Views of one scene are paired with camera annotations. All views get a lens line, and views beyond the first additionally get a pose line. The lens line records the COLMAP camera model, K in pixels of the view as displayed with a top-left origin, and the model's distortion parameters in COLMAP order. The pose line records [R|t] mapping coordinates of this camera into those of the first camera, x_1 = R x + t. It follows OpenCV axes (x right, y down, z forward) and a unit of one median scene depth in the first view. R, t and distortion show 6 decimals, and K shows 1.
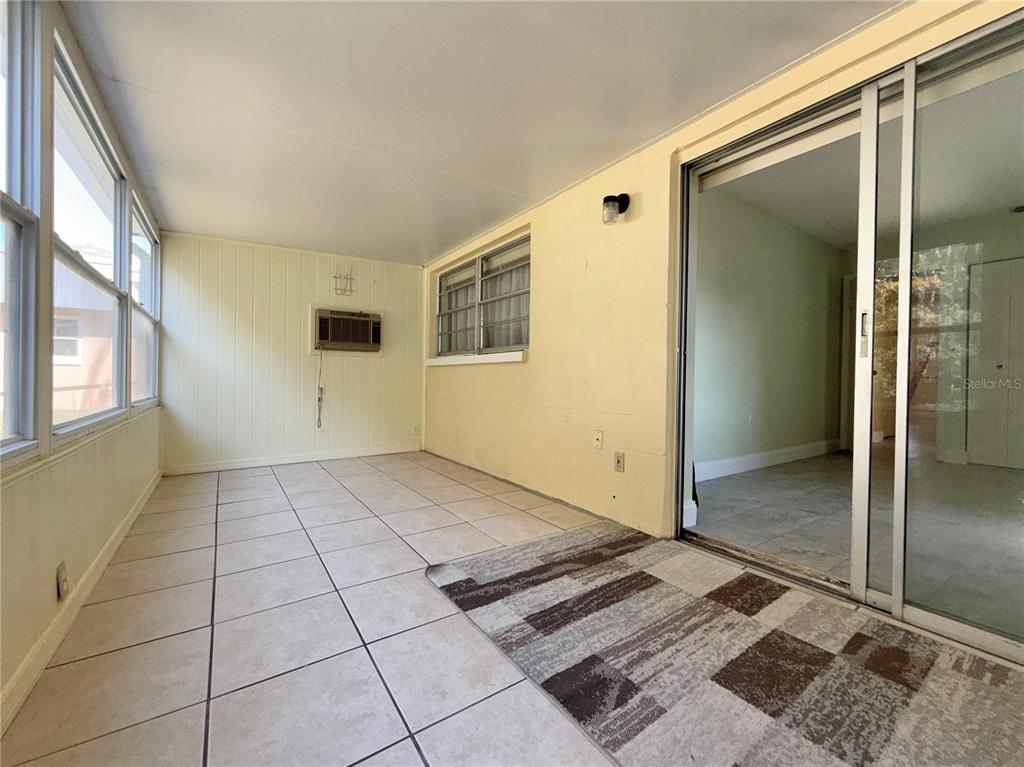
lens RADIAL K [[409.9, 0, 512.0], [0, 409.9, 383.5], [0, 0, 1]] dist [0.000233, -0.000045]
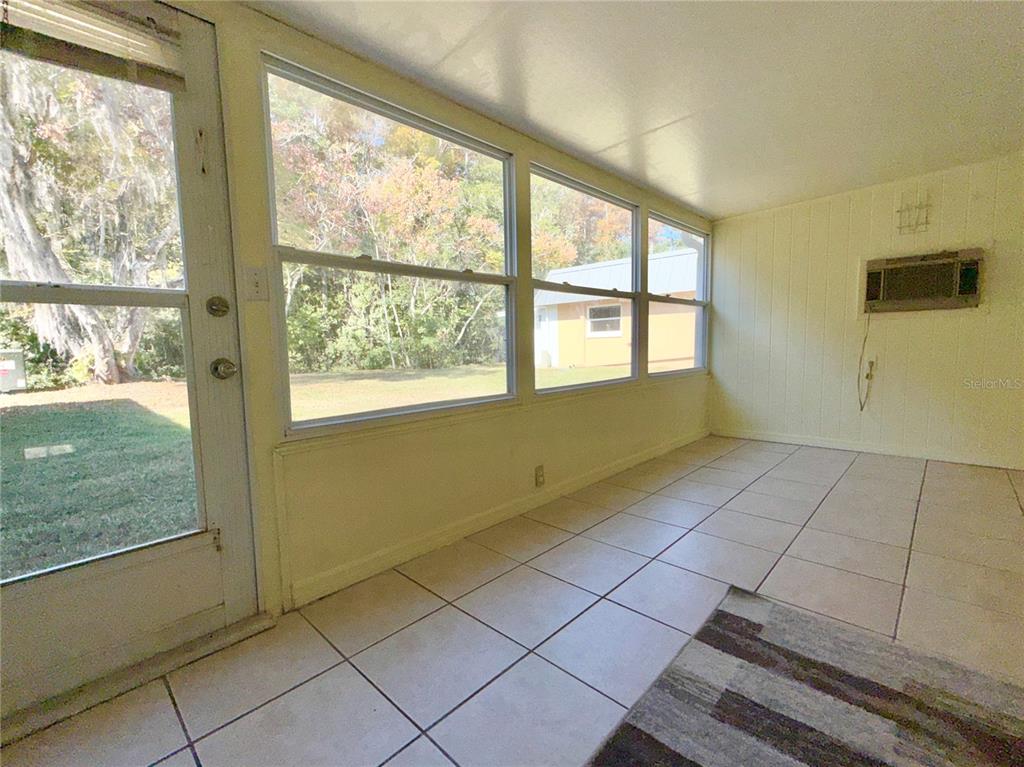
lens RADIAL K [[435.2, 0, 497.8], [0, 435.2, 381.0], [0, 0, 1]] dist [0.001116, -0.000174]
pose [[0.206231, 0.061015, -0.976599, 0.566856], [0.015073, 0.997737, 0.065519, -0.049324], [0.978387, -0.028232, 0.204845, 0.348236]]
